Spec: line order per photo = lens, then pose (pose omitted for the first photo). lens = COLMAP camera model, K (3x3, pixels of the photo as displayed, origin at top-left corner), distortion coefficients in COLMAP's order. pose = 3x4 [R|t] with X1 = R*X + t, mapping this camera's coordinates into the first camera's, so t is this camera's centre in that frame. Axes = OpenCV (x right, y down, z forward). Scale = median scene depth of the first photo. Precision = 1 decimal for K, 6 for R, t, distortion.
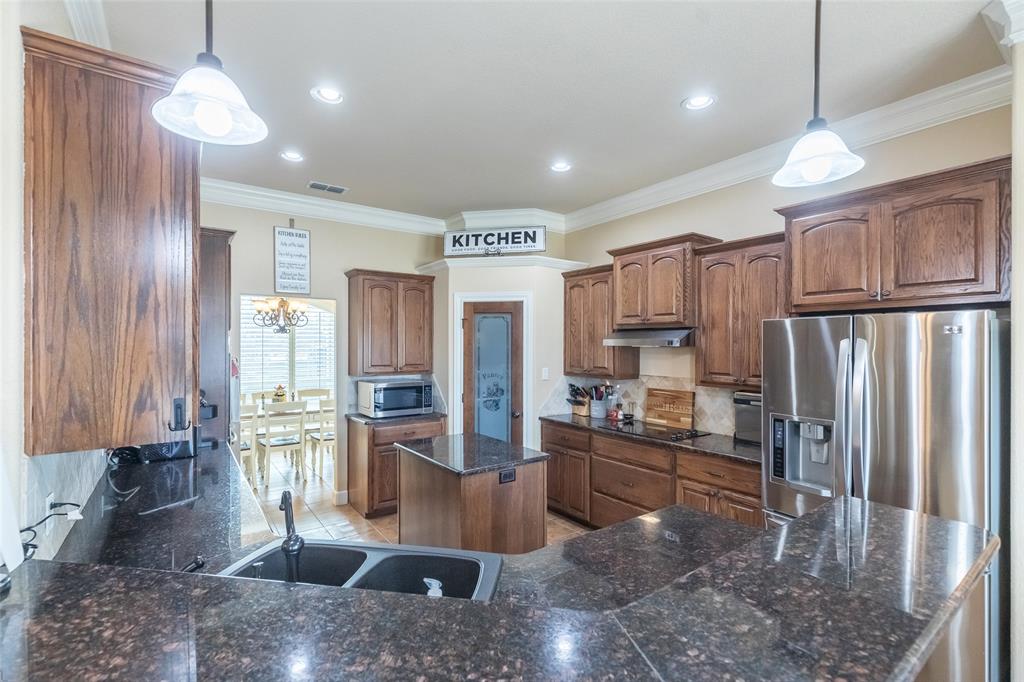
lens RADIAL K [[448.1, 0, 521.5], [0, 448.1, 349.2], [0, 0, 1]] dist [0.009744, -0.000156]
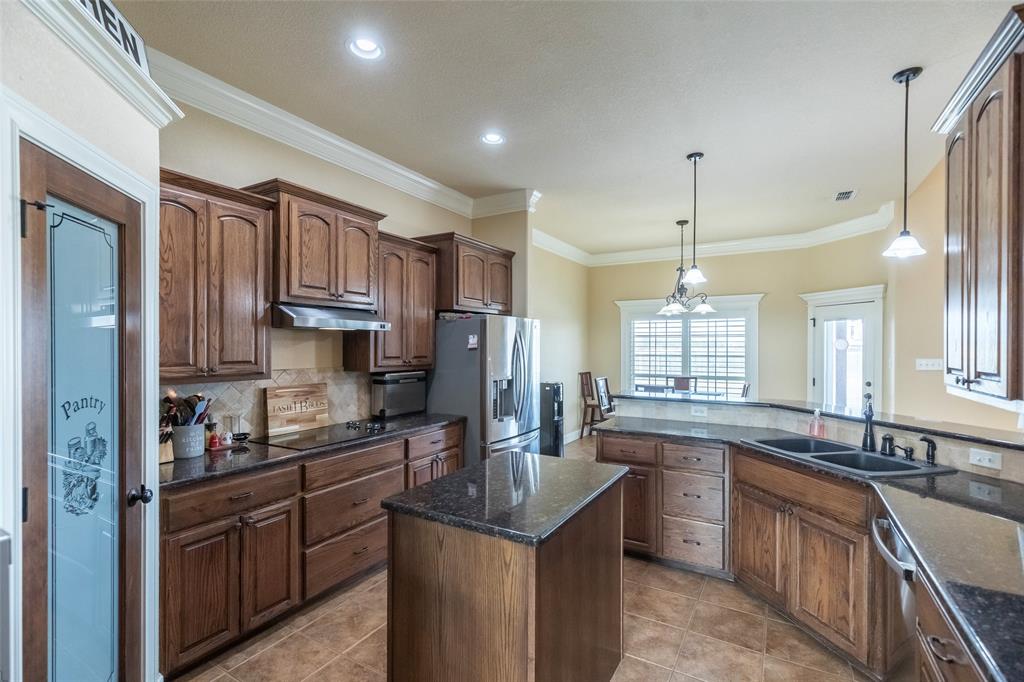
lens RADIAL K [[472.7, 0, 509.6], [0, 472.7, 347.2], [0, 0, 1]] dist [0.011292, -0.000378]
pose [[-0.370525, -0.011322, 0.928753, -0.620774], [0.000457, 0.999923, 0.012372, 0.014901], [-0.928822, 0.005009, -0.370492, 1.034784]]
